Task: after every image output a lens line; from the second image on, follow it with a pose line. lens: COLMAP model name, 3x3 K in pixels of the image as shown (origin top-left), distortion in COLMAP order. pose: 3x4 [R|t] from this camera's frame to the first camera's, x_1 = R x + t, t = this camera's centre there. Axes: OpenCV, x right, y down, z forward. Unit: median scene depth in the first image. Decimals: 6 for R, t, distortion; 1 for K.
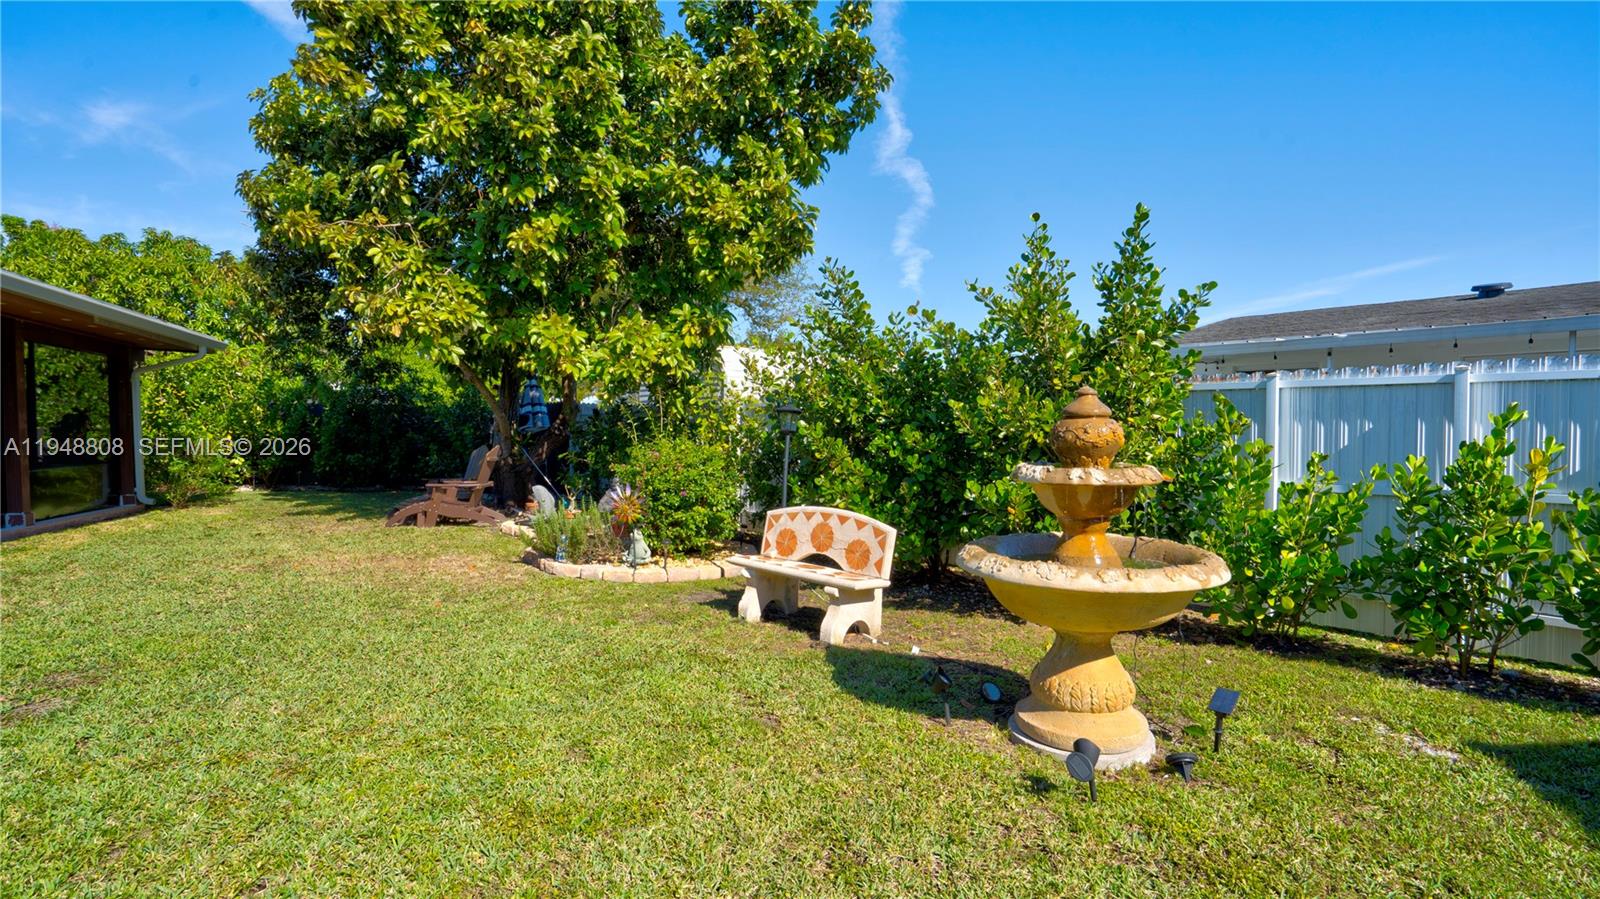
lens RADIAL K [[737.1, 0, 820.3], [0, 737.1, 448.4], [0, 0, 1]] dist [-0.025562, 0.008721]
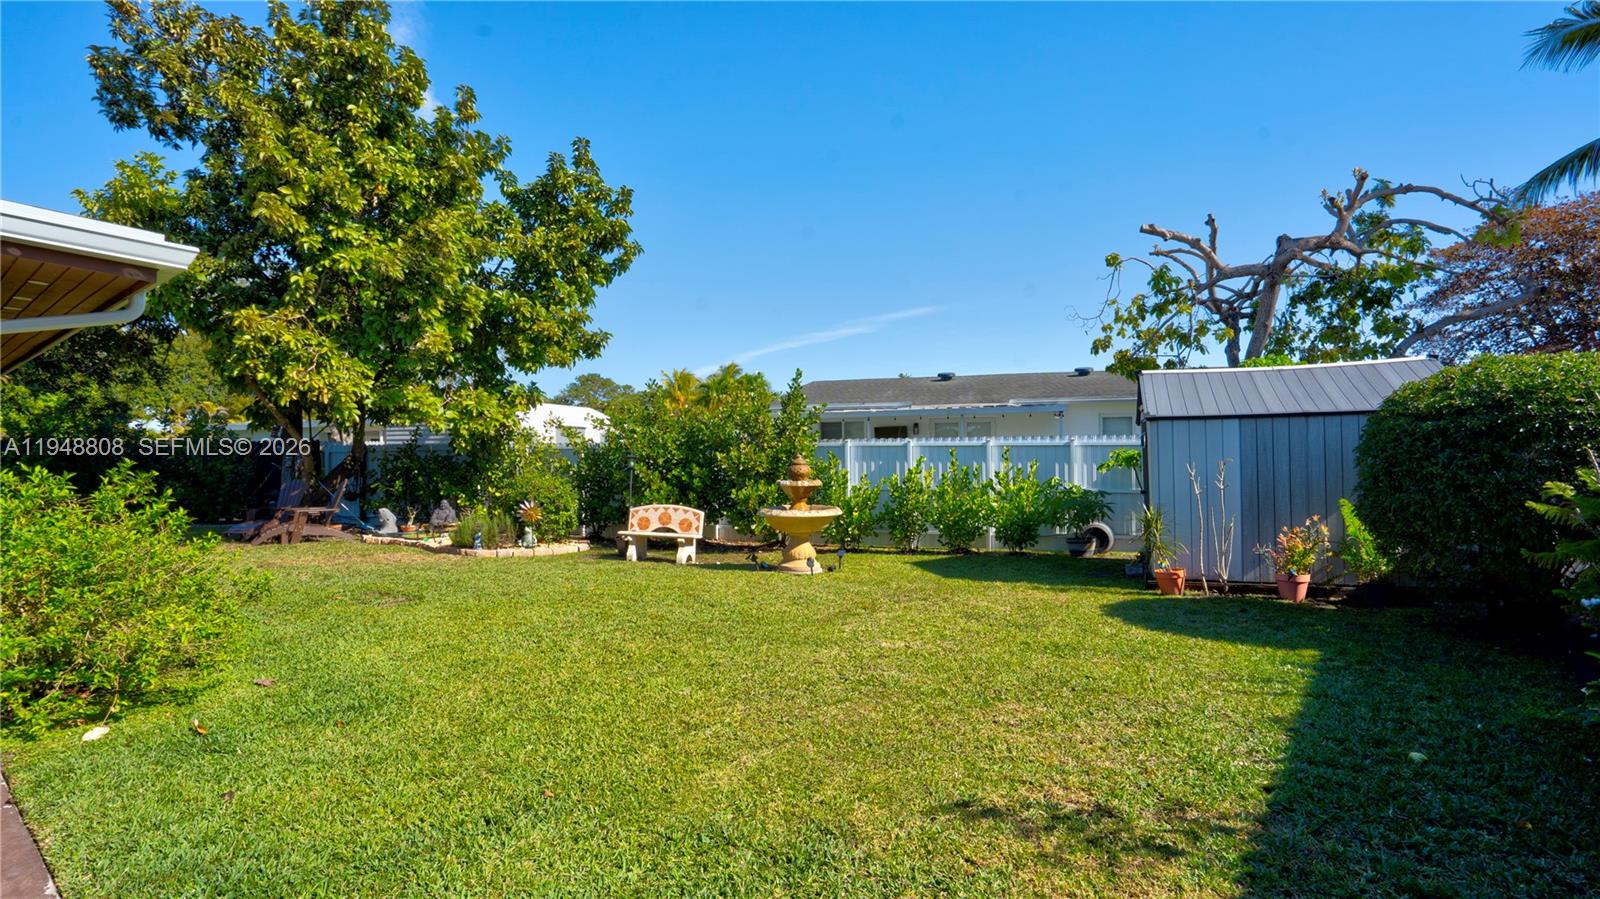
lens RADIAL K [[737.1, 0, 800.3], [0, 737.1, 451.1], [0, 0, 1]] dist [-0.025562, 0.008721]
pose [[0.872375, -0.005213, 0.488810, -0.415741], [0.019221, 0.999536, -0.023644, -0.008907], [-0.488460, 0.030022, 0.872070, -0.614507]]
